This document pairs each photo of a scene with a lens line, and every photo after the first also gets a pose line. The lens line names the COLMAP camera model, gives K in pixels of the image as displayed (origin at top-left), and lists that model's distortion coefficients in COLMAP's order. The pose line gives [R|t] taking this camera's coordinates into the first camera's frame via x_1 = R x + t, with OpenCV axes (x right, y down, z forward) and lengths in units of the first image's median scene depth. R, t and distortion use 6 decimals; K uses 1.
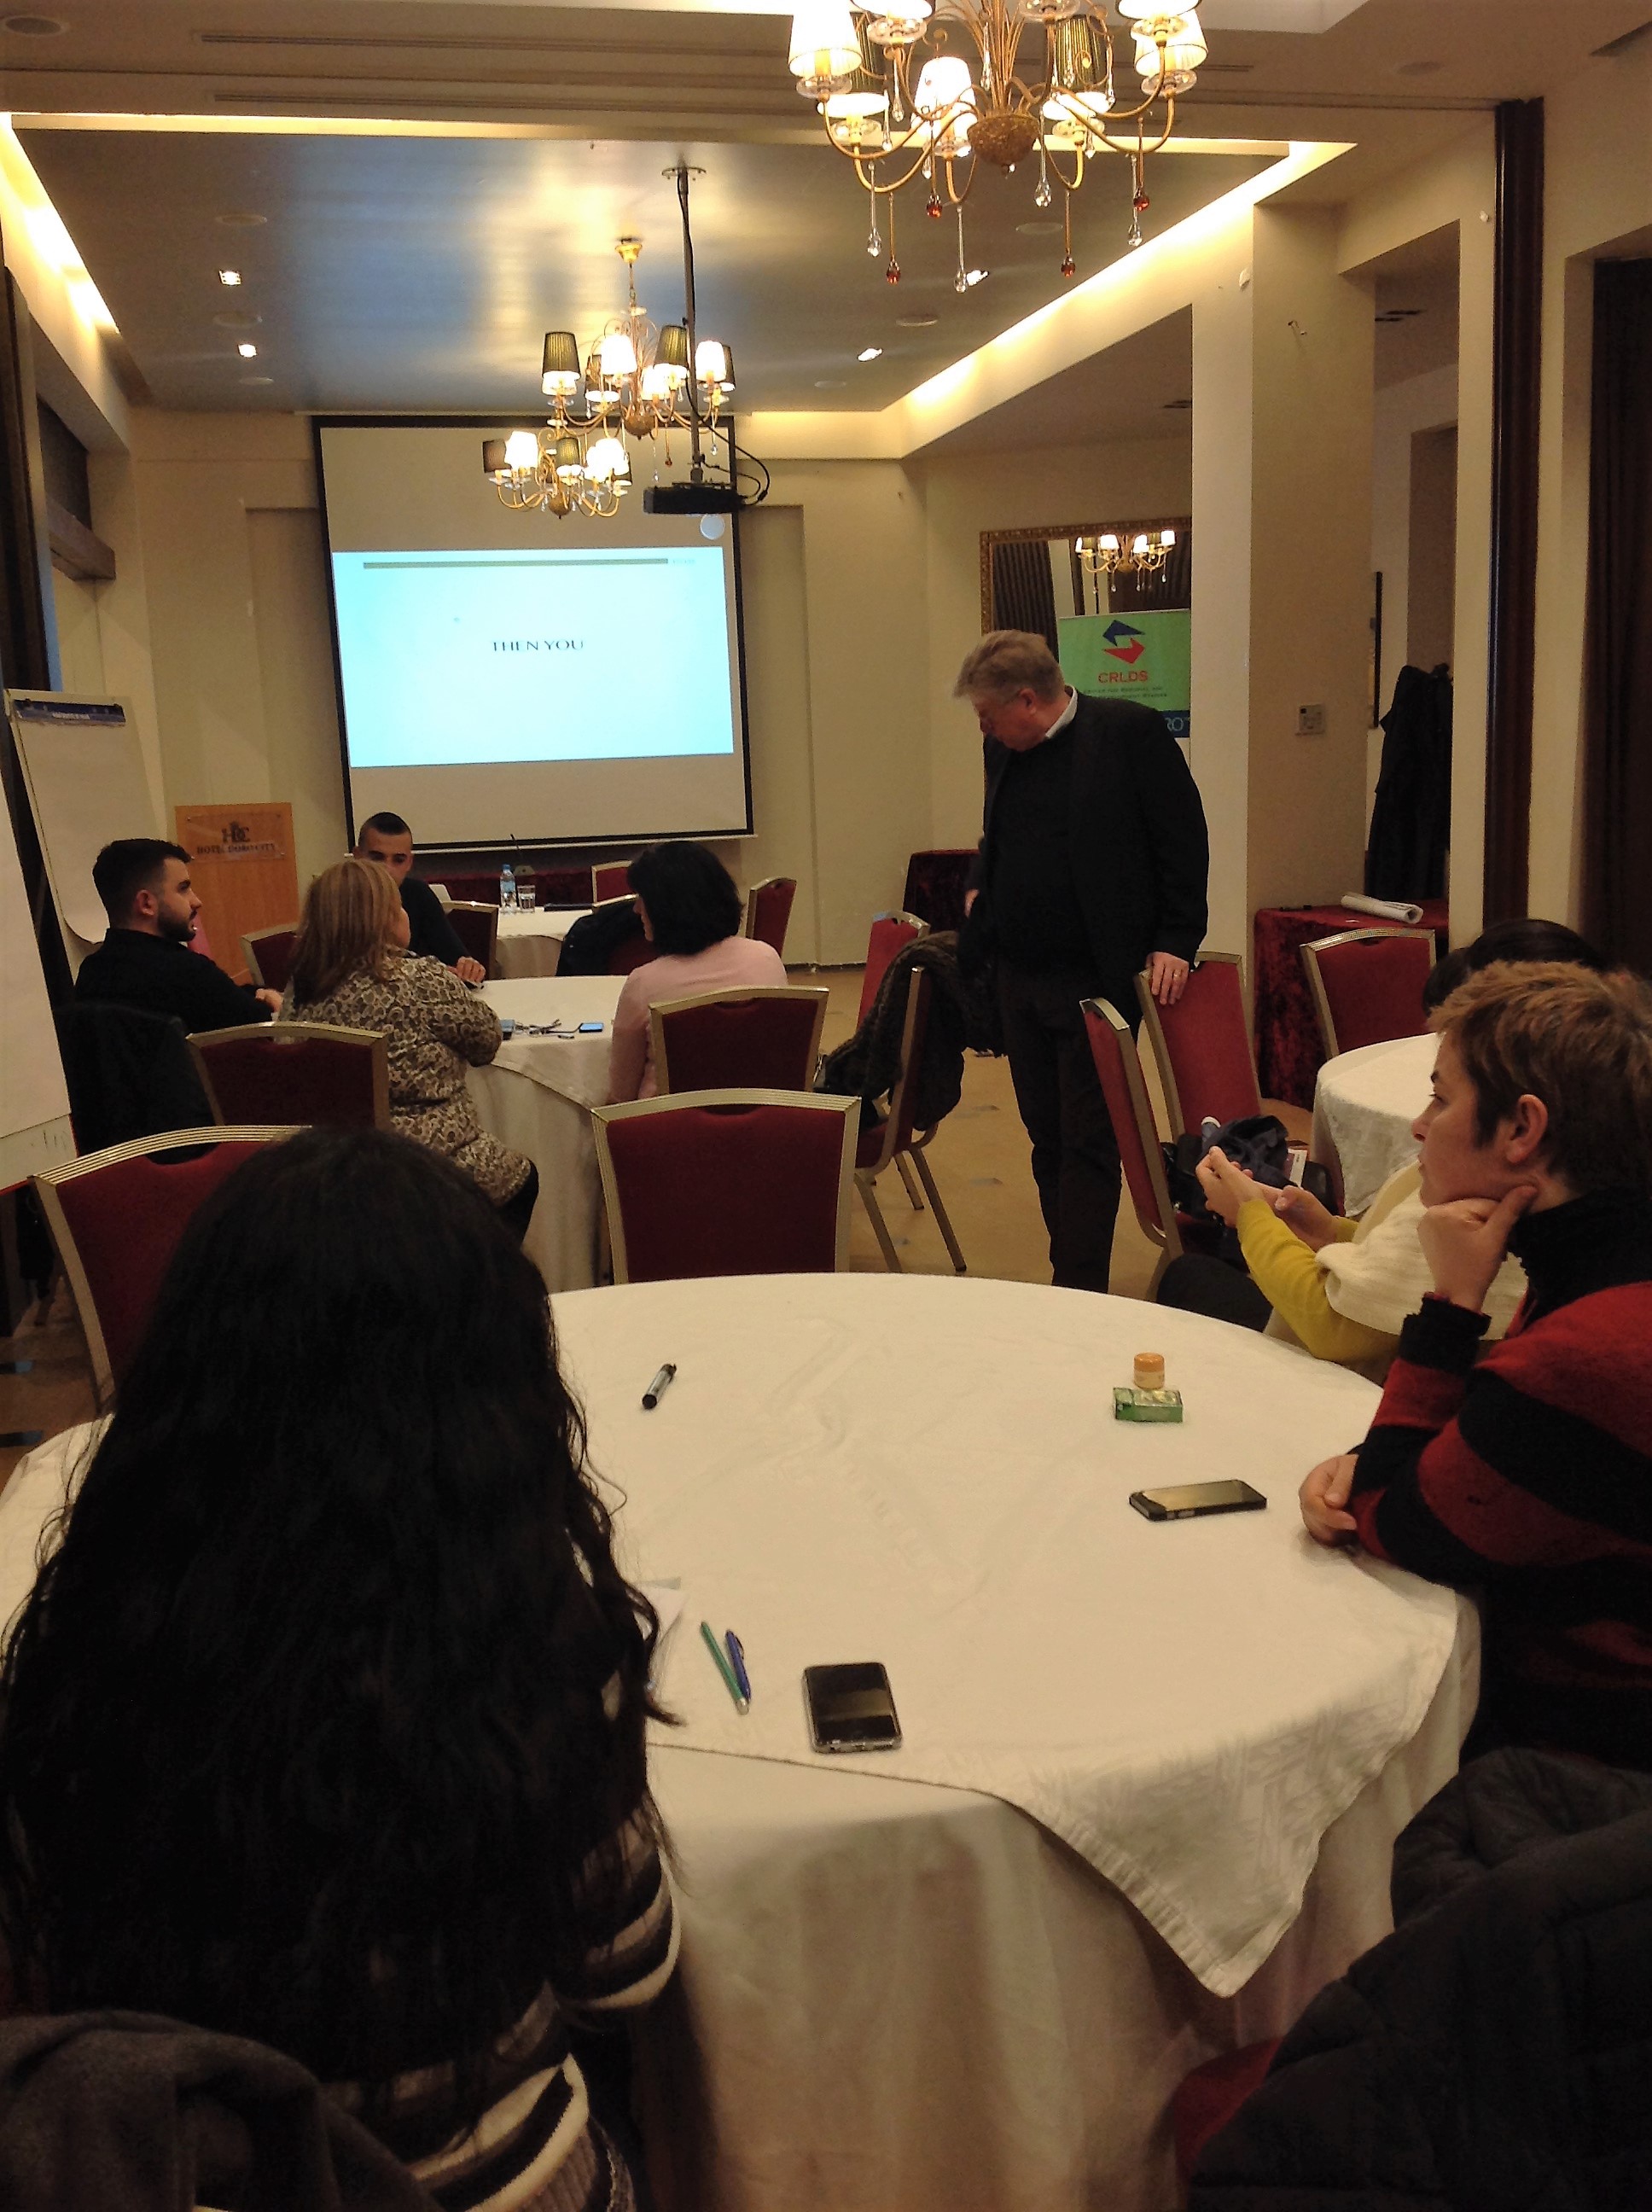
lens RADIAL K [[2166.4, 0, 828.2], [0, 2166.4, 1061.7], [0, 0, 1]] dist [0.078696, 0.000000]
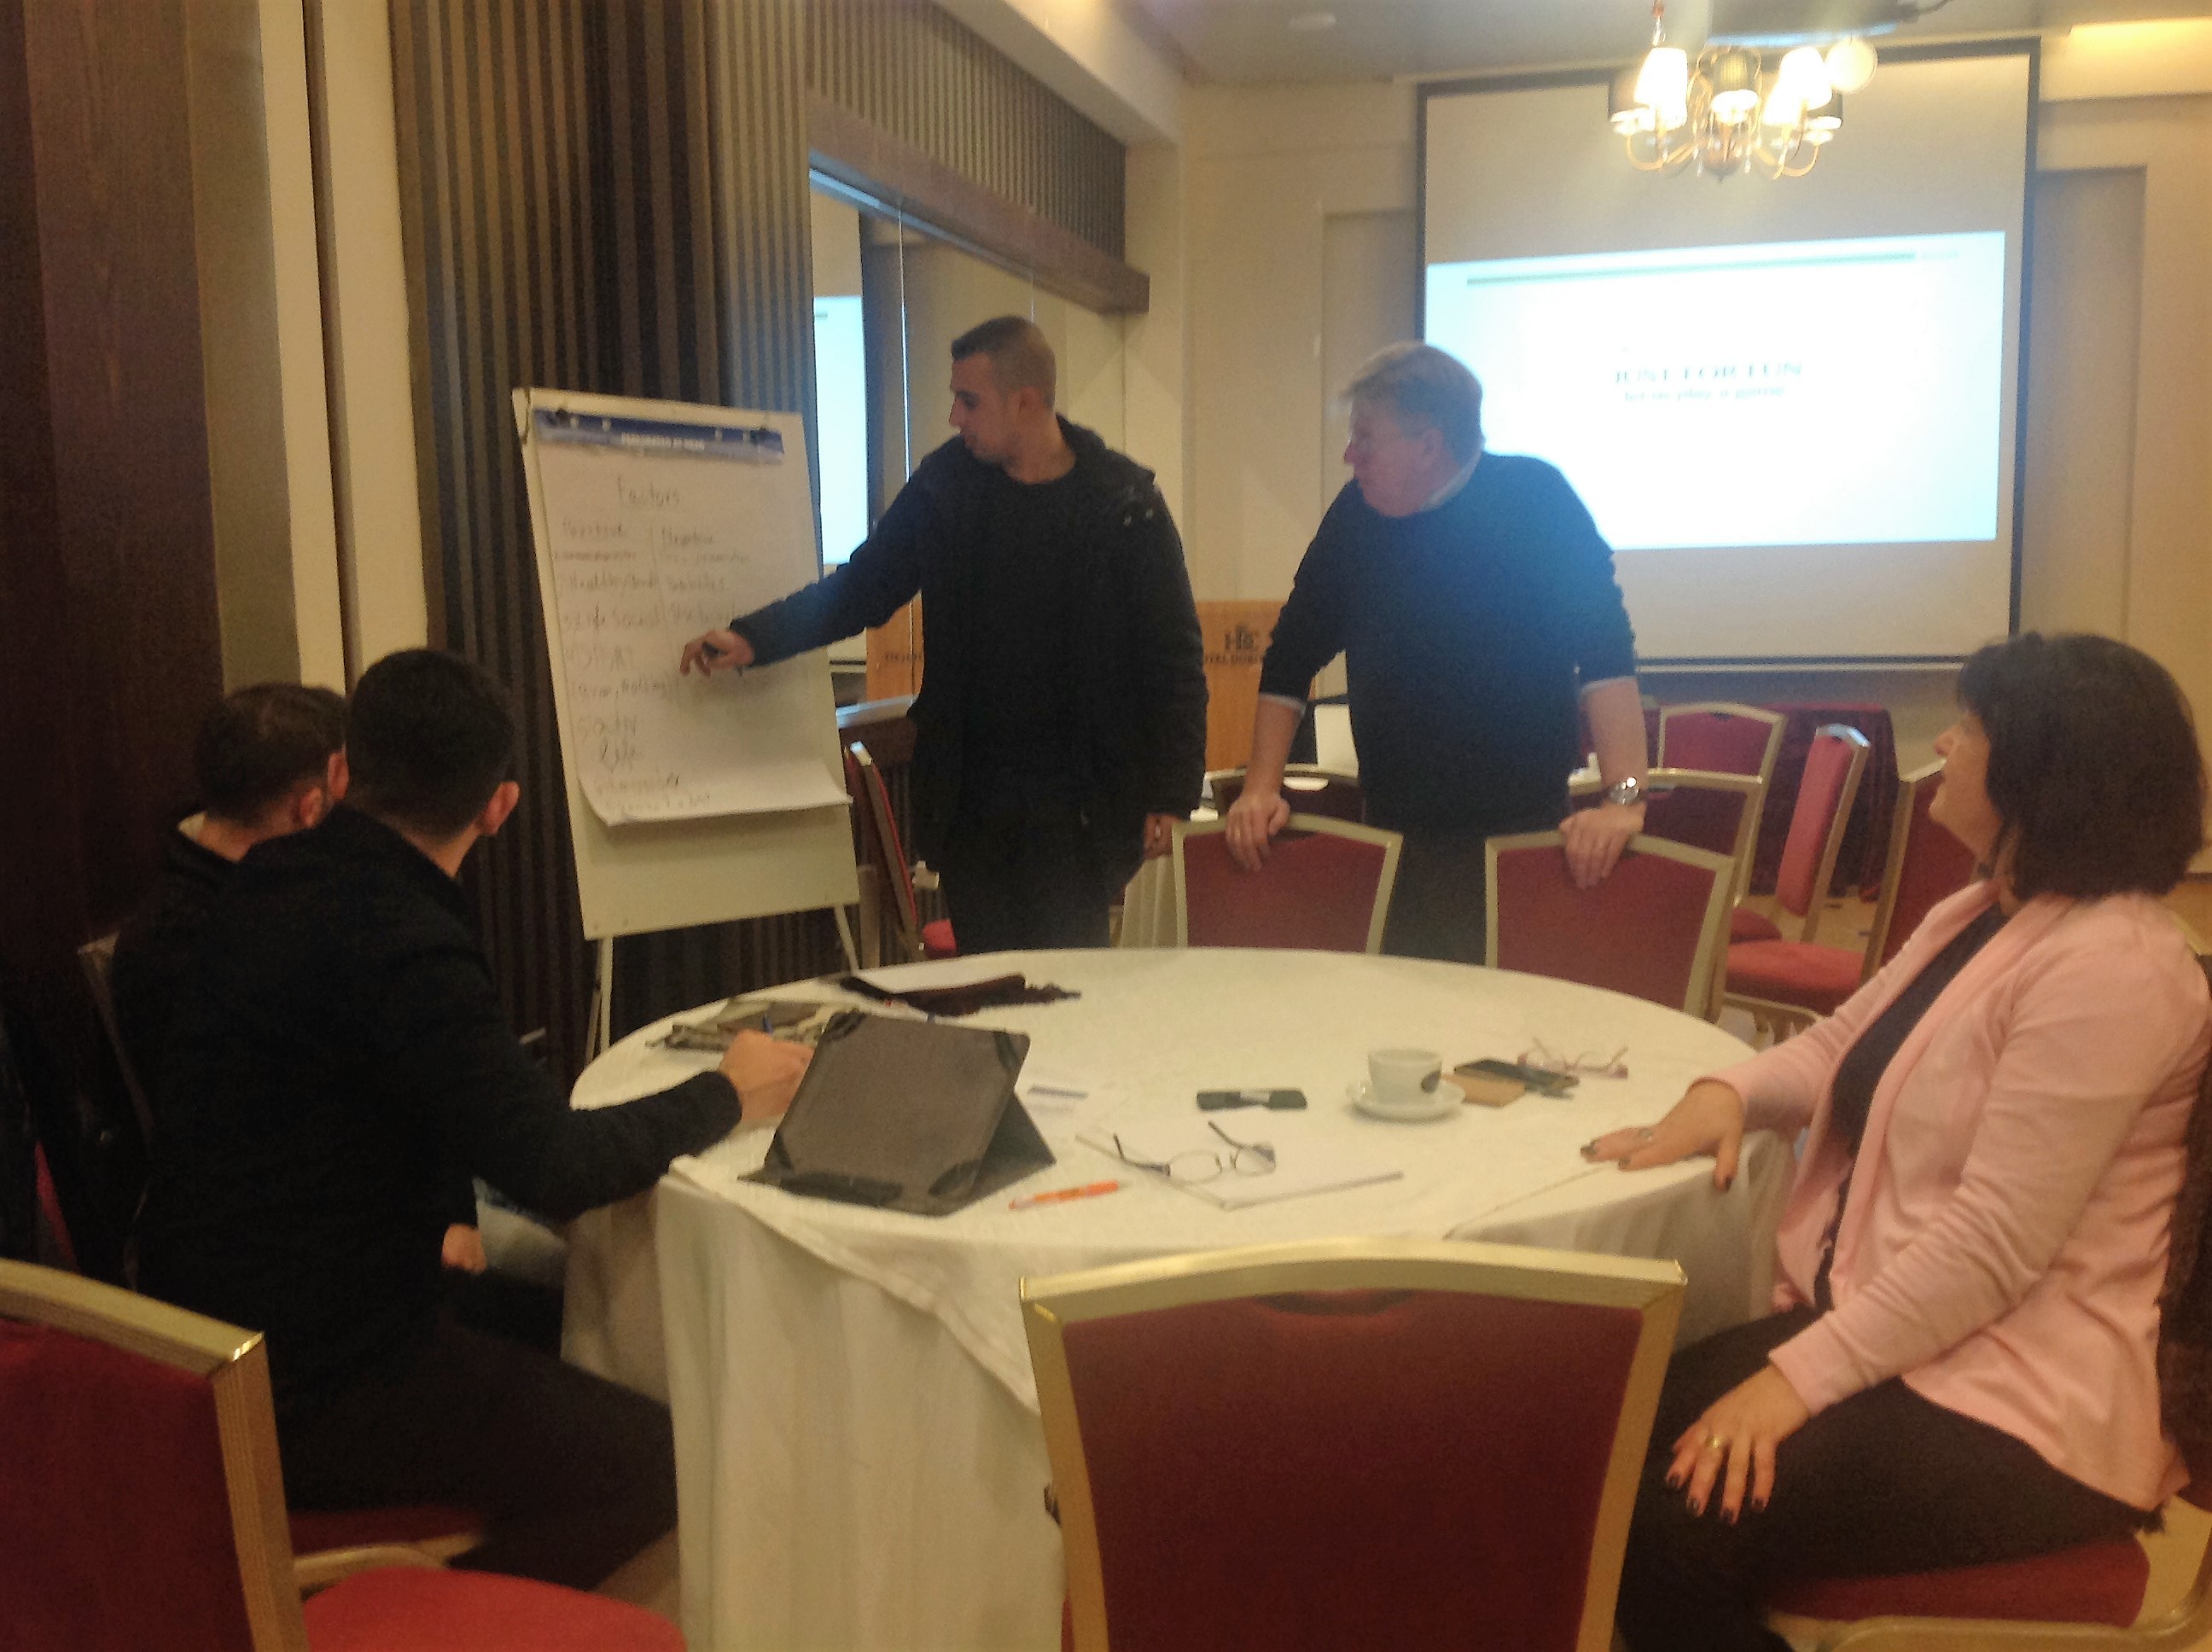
lens RADIAL K [[2166.4, 0, 1111.4], [0, 2166.4, 840.3], [0, 0, 1]] dist [0.078696, 0.000000]
pose [[0.895429, 0.077673, -0.438376, 0.018535], [-0.082164, 0.996580, 0.008748, -0.037306], [0.437556, 0.028185, 0.898749, 0.300828]]
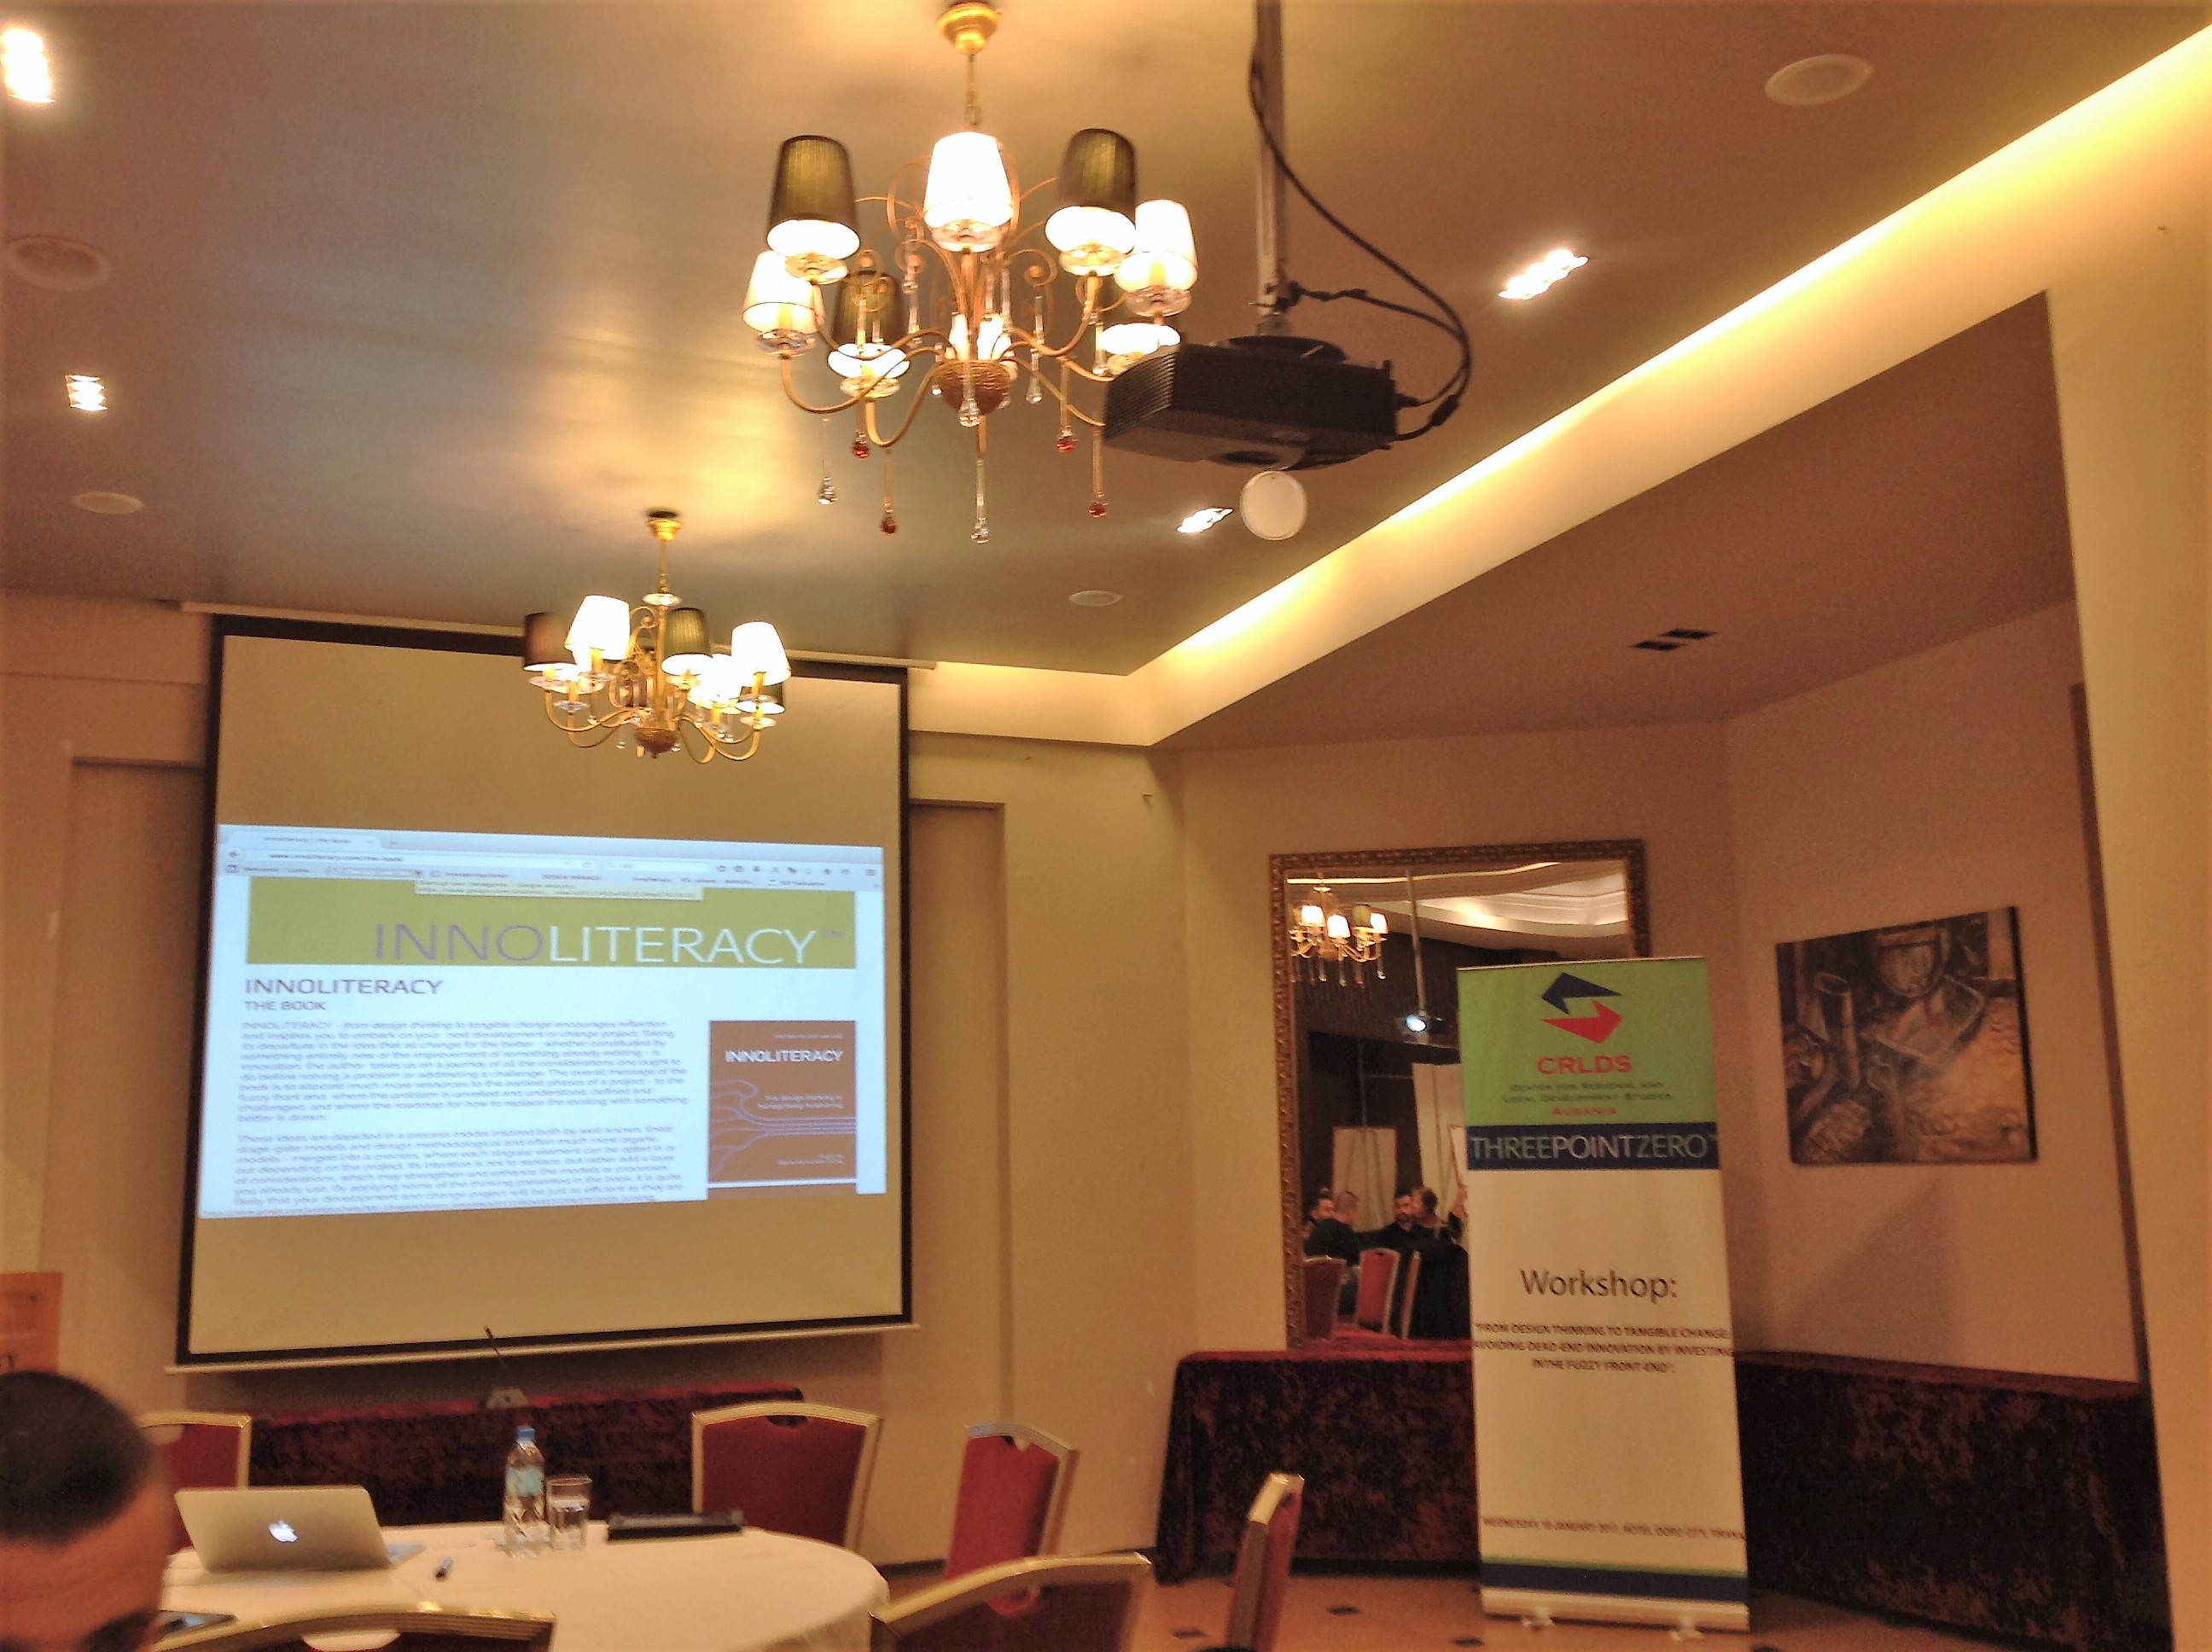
lens RADIAL K [[2166.4, 0, 1112.7], [0, 2166.4, 824.6], [0, 0, 1]] dist [0.078696, 0.000000]
pose [[0.988395, 0.036768, 0.147386, -0.082746], [0.010657, 0.951088, -0.308736, -0.055923], [-0.151529, 0.306724, 0.939659, 0.433514]]
